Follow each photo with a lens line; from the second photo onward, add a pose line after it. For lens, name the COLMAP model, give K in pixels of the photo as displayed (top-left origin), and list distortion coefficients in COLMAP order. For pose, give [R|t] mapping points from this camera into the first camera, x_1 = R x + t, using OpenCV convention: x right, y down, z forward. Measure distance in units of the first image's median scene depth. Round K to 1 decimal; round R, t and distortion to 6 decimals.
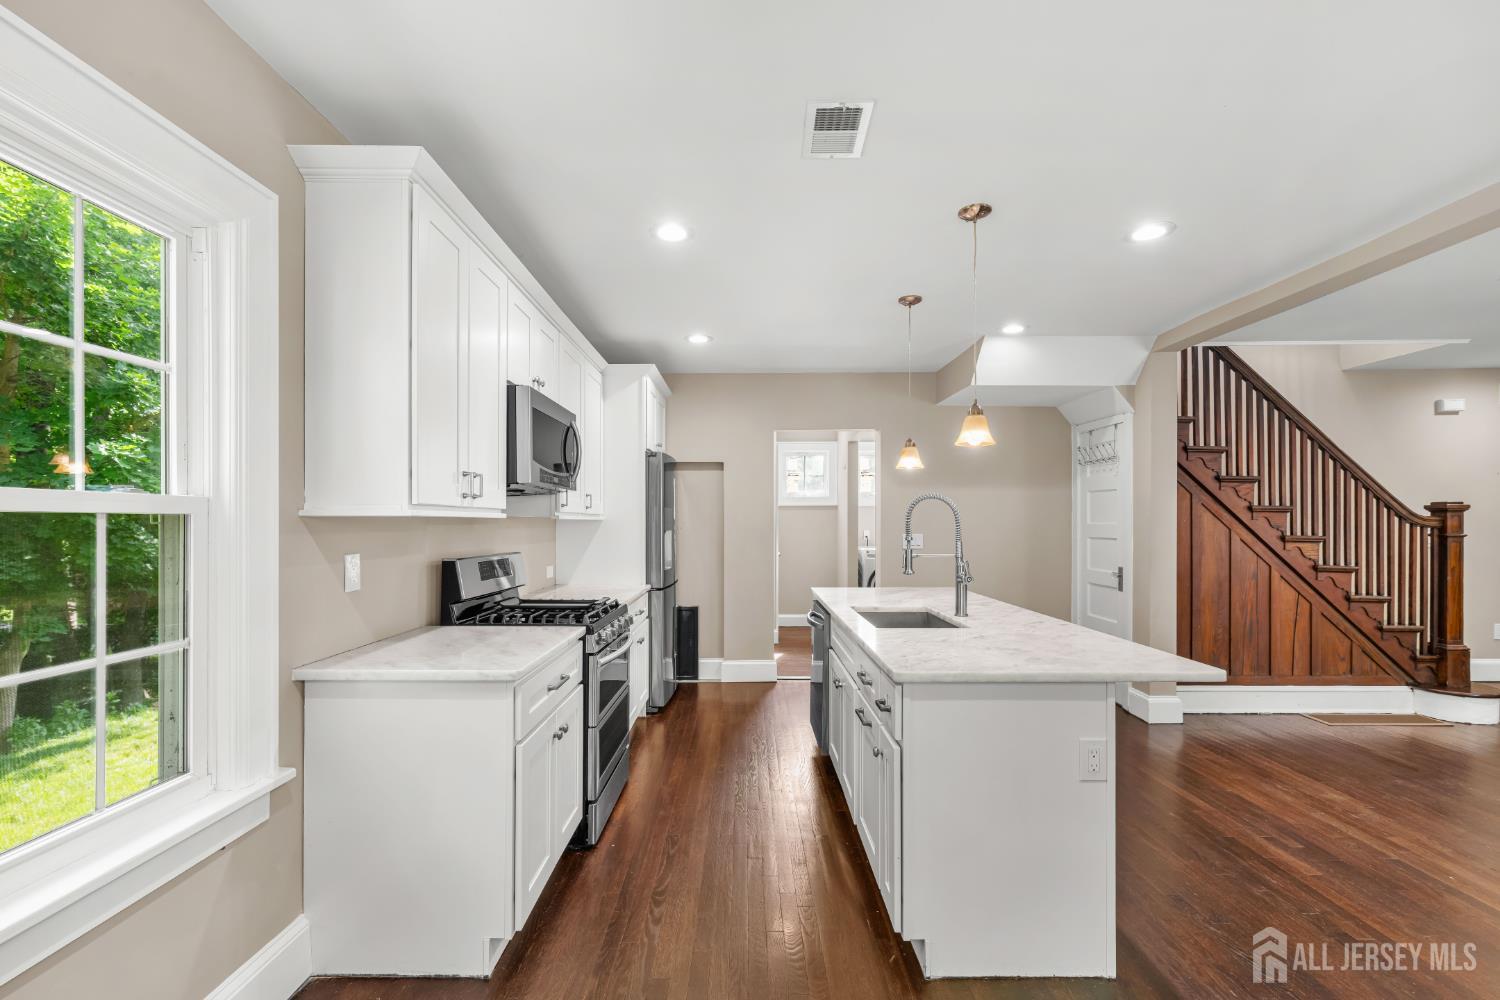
lens RADIAL K [[676.8, 0, 734.9], [0, 676.8, 519.2], [0, 0, 1]] dist [-0.001719, 0.003384]
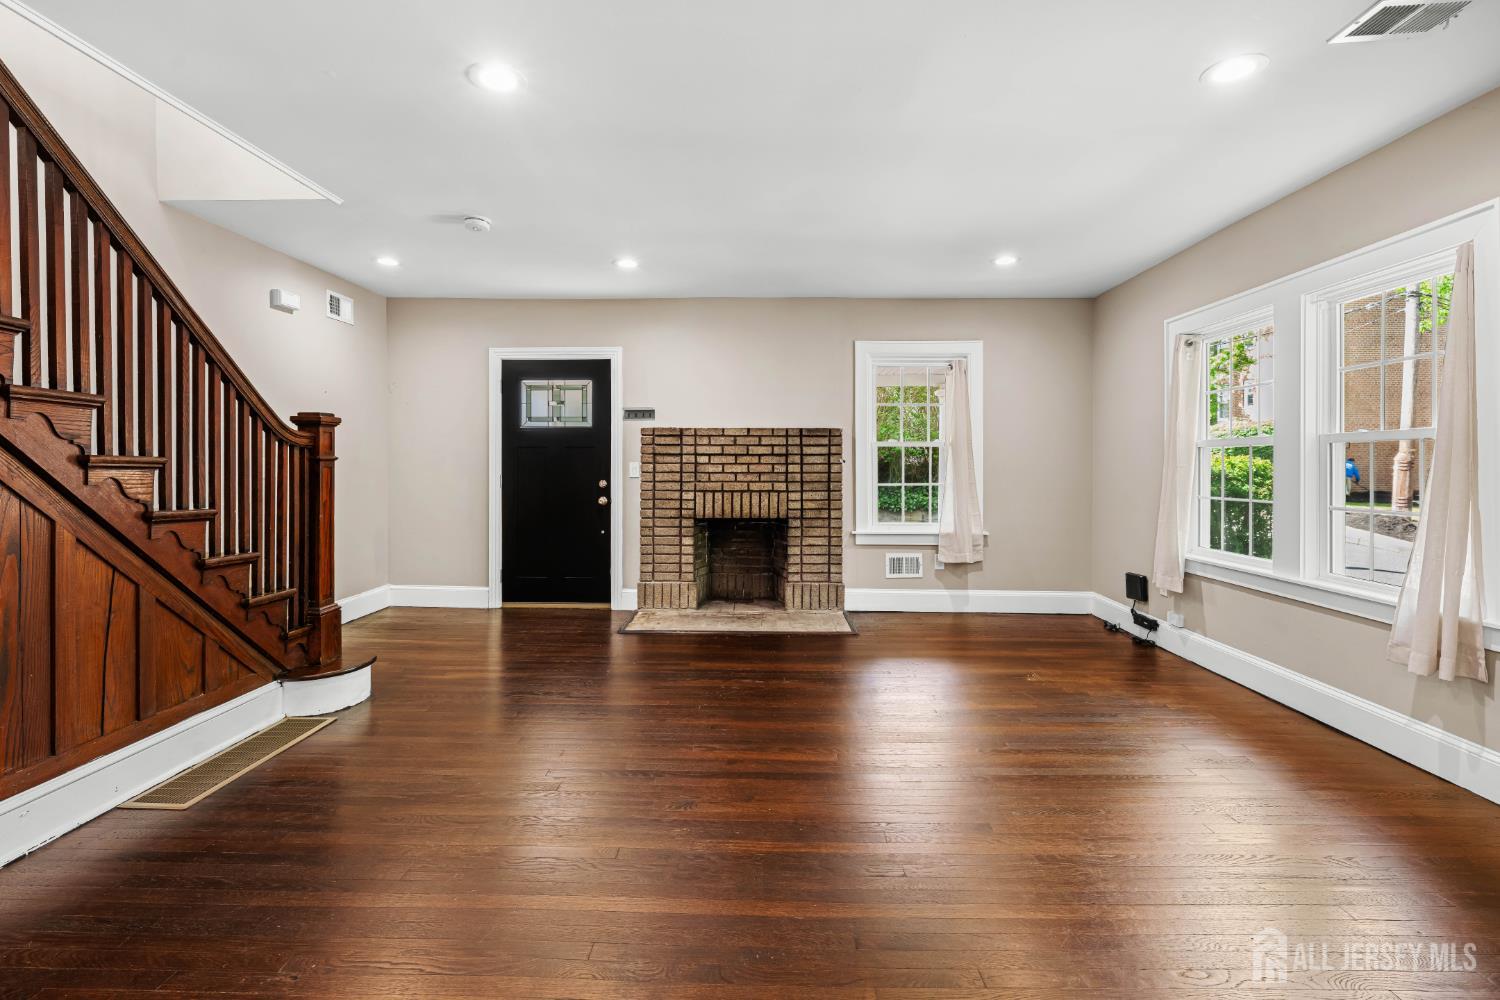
lens RADIAL K [[642.0, 0, 763.5], [0, 642.0, 471.3], [0, 0, 1]] dist [-0.006963, 0.000140]
pose [[-0.001128, -0.008369, 0.999964, 0.356685], [-0.005060, 0.999952, 0.008364, 0.029589], [-0.999987, -0.005051, -0.001171, 0.516941]]
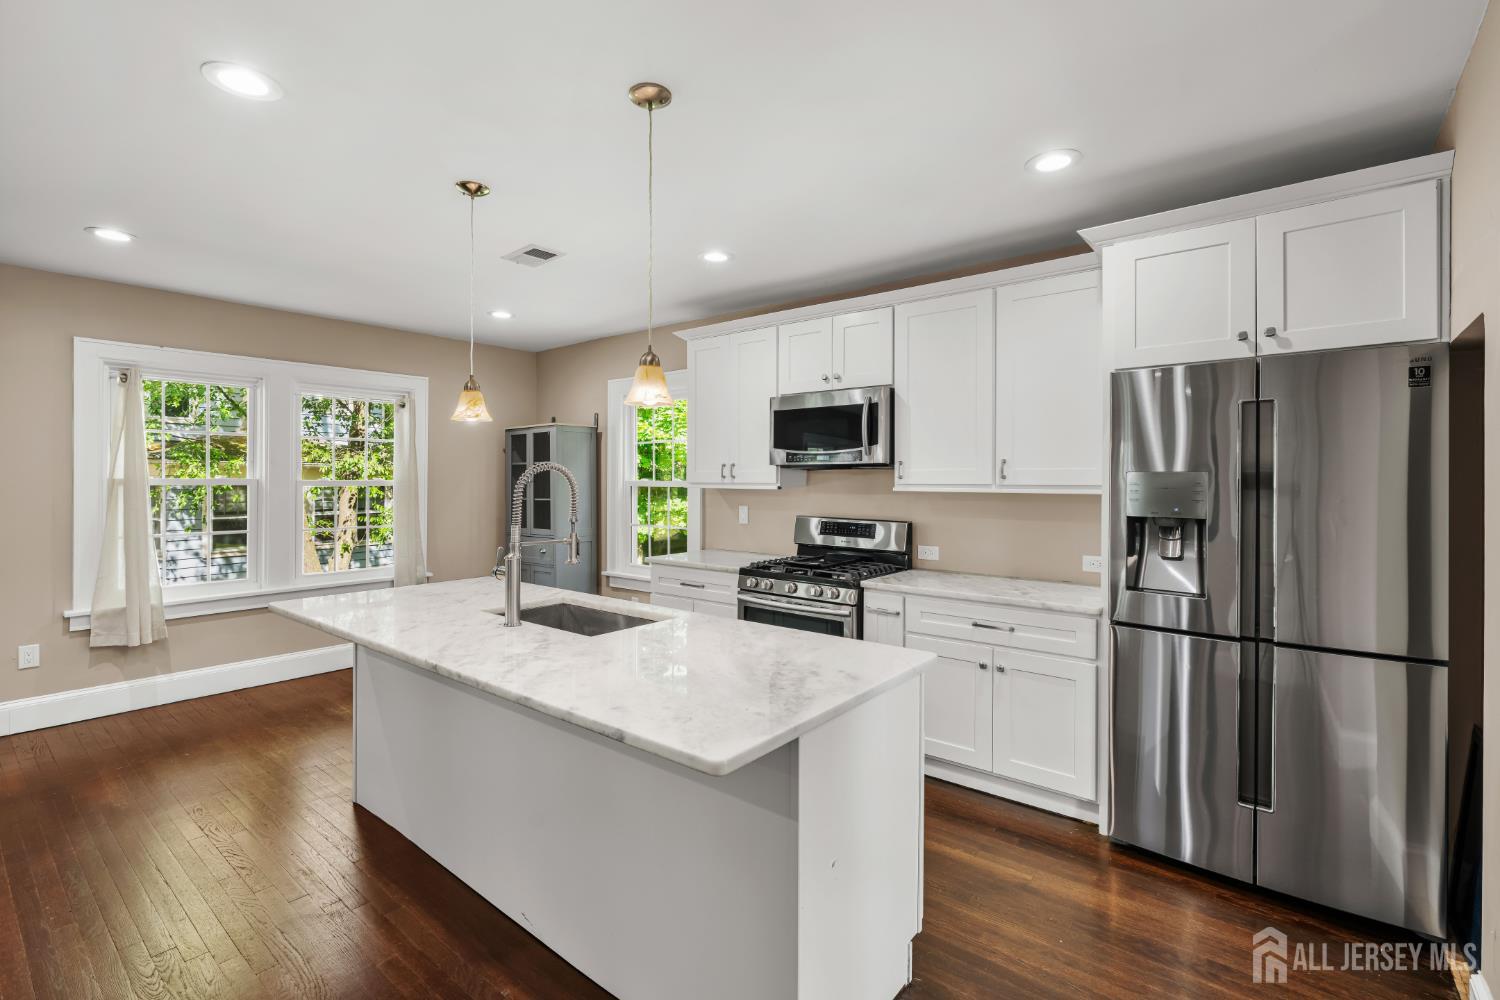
lens RADIAL K [[676.8, 0, 739.2], [0, 676.8, 493.1], [0, 0, 1]] dist [-0.001719, 0.003384]
pose [[-0.624421, 0.015069, -0.780943, 0.511230], [0.003515, 0.999858, 0.016483, -0.010731], [0.781080, 0.007547, -0.624385, 1.096898]]
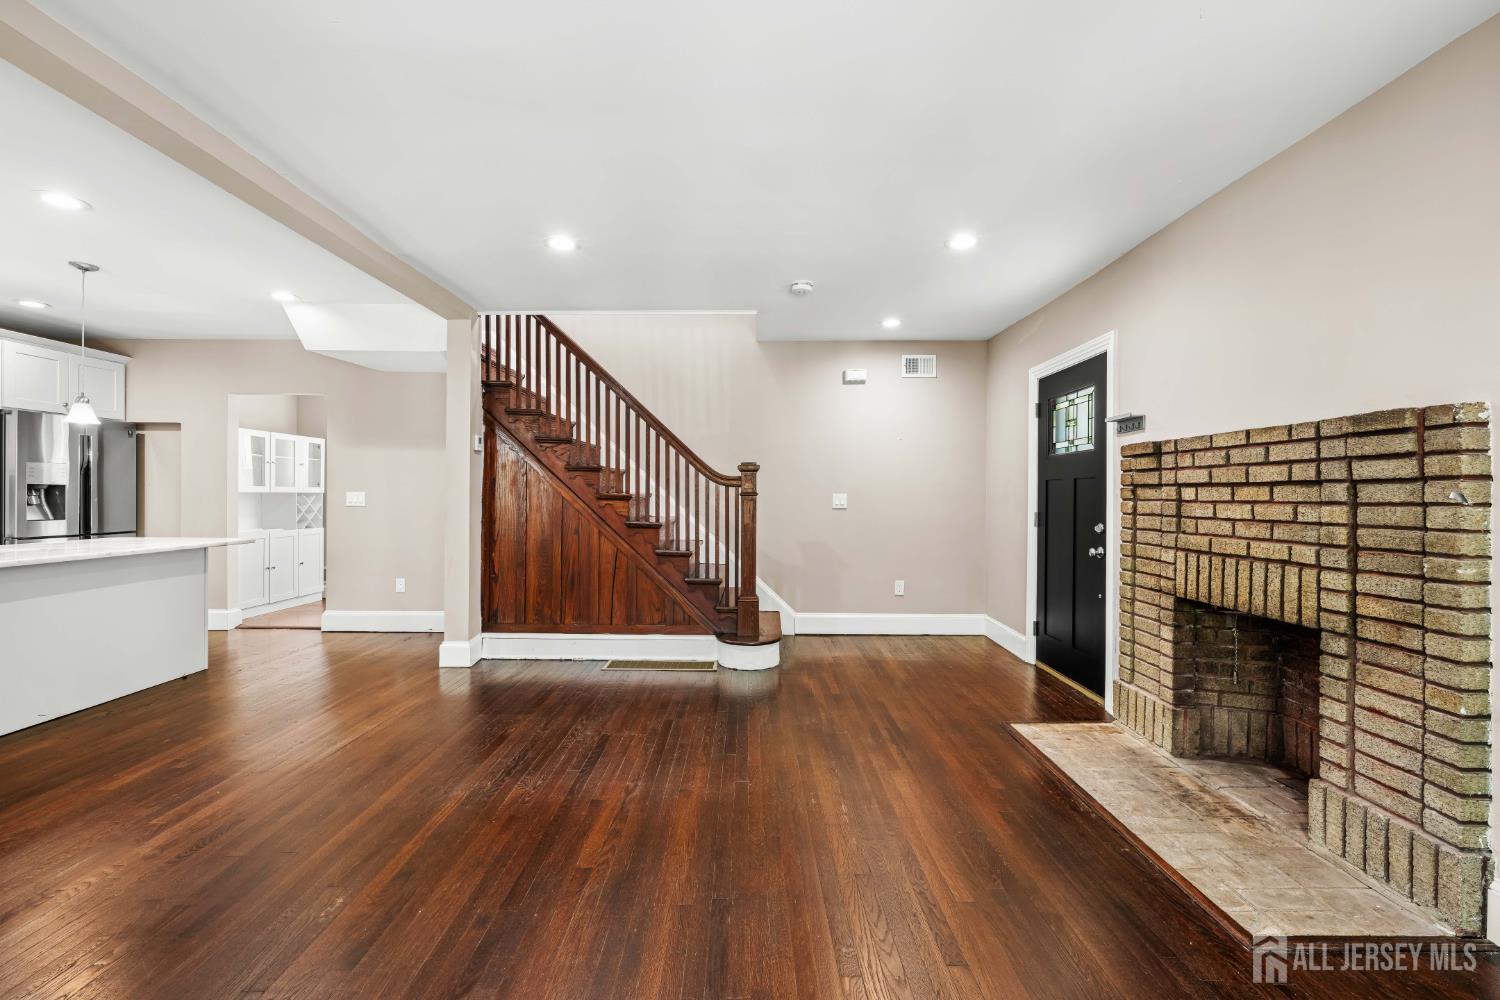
lens RADIAL K [[642.0, 0, 746.1], [0, 642.0, 495.4], [0, 0, 1]] dist [-0.006963, 0.000140]
pose [[0.999955, 0.008393, -0.004516, 1.049381], [-0.008371, 0.999953, 0.004817, 0.021164], [0.004556, -0.004779, 0.999978, -0.009206]]
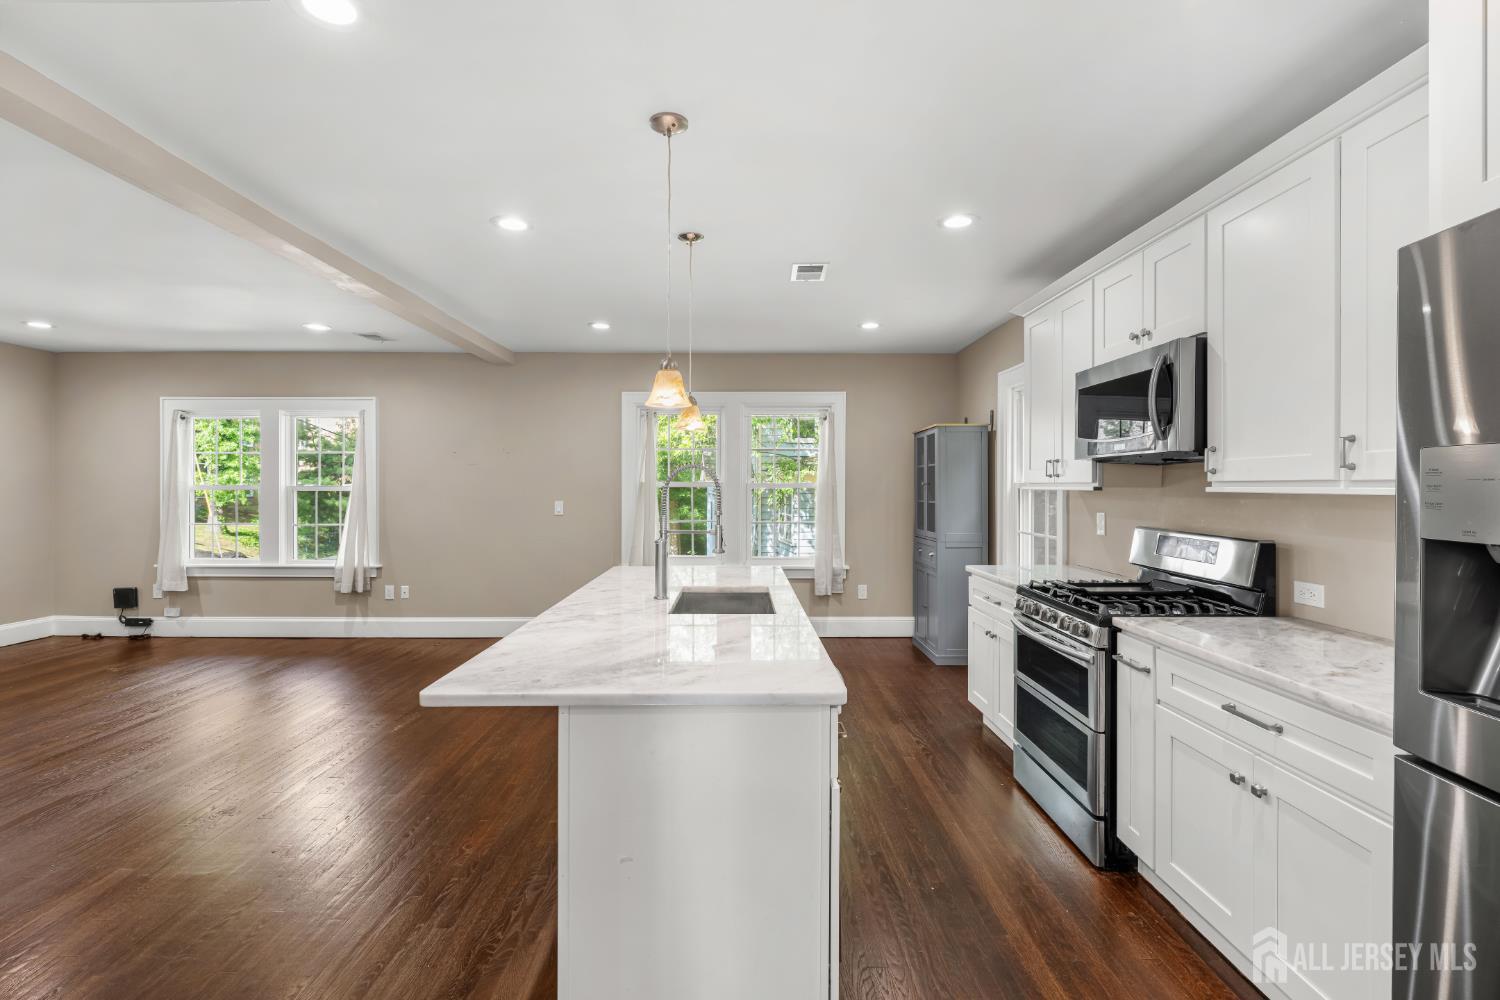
lens RADIAL K [[676.8, 0, 735.0], [0, 676.8, 497.1], [0, 0, 1]] dist [-0.001719, 0.003384]
pose [[-0.999945, -0.002996, -0.010021, 0.163739], [-0.003093, 0.999948, 0.009666, -0.000143], [0.009991, 0.009697, -0.999903, 1.259695]]
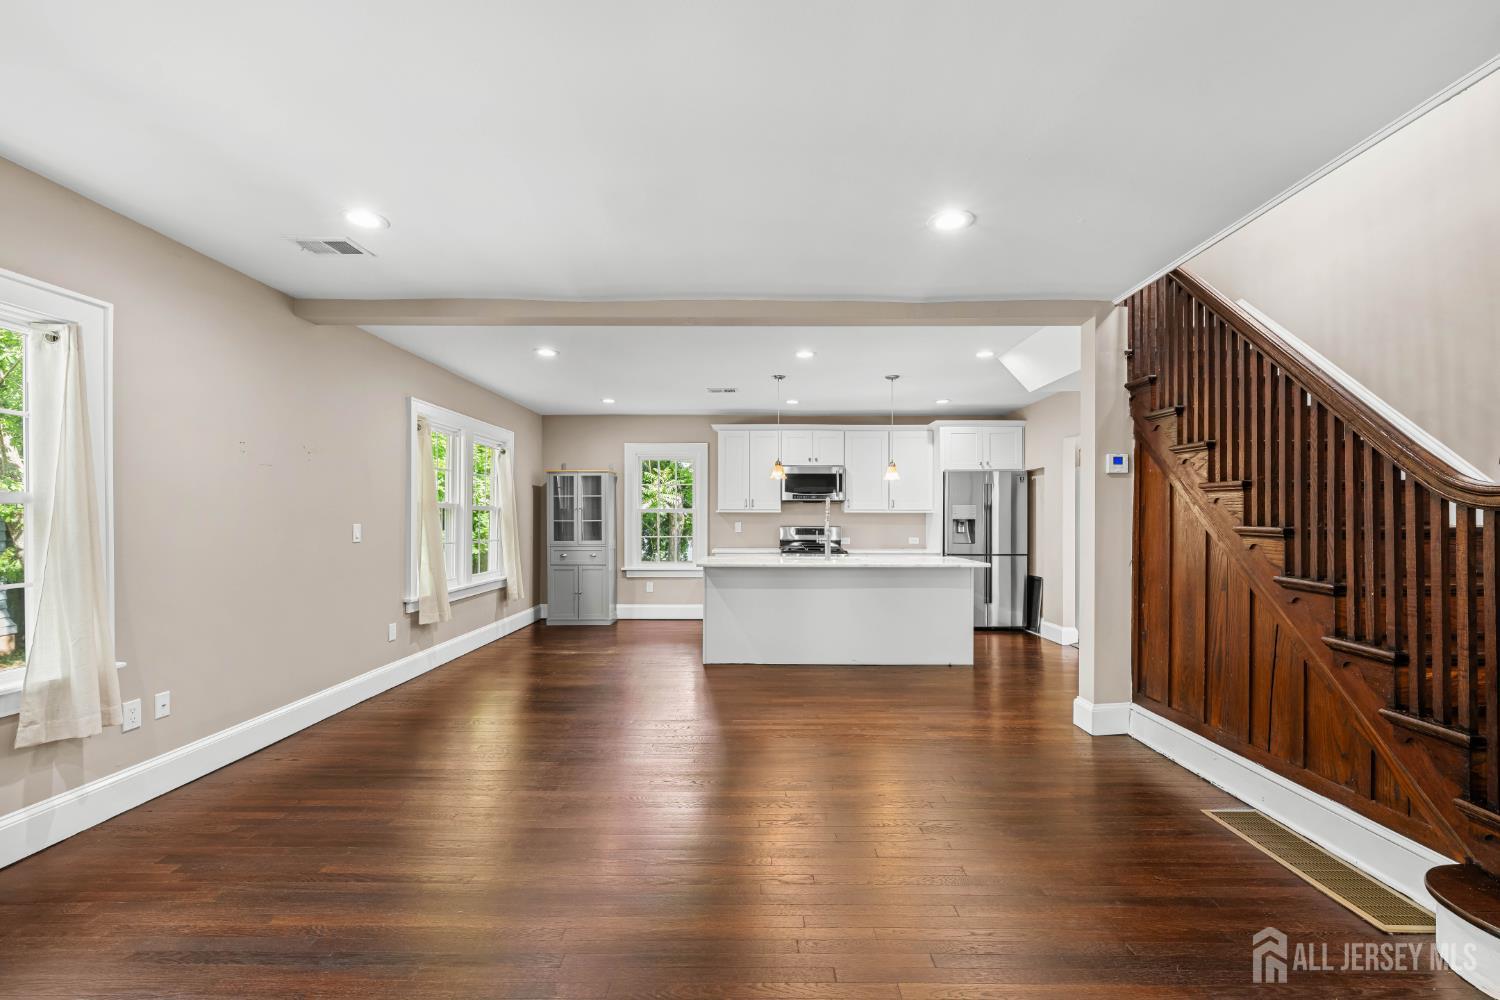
lens RADIAL K [[642.0, 0, 759.3], [0, 642.0, 518.0], [0, 0, 1]] dist [-0.006963, 0.000140]
pose [[-0.005216, 0.002072, -0.999984, 1.447018], [0.003216, 0.999993, 0.002055, 0.009595], [0.999981, -0.003205, -0.005223, 0.544273]]
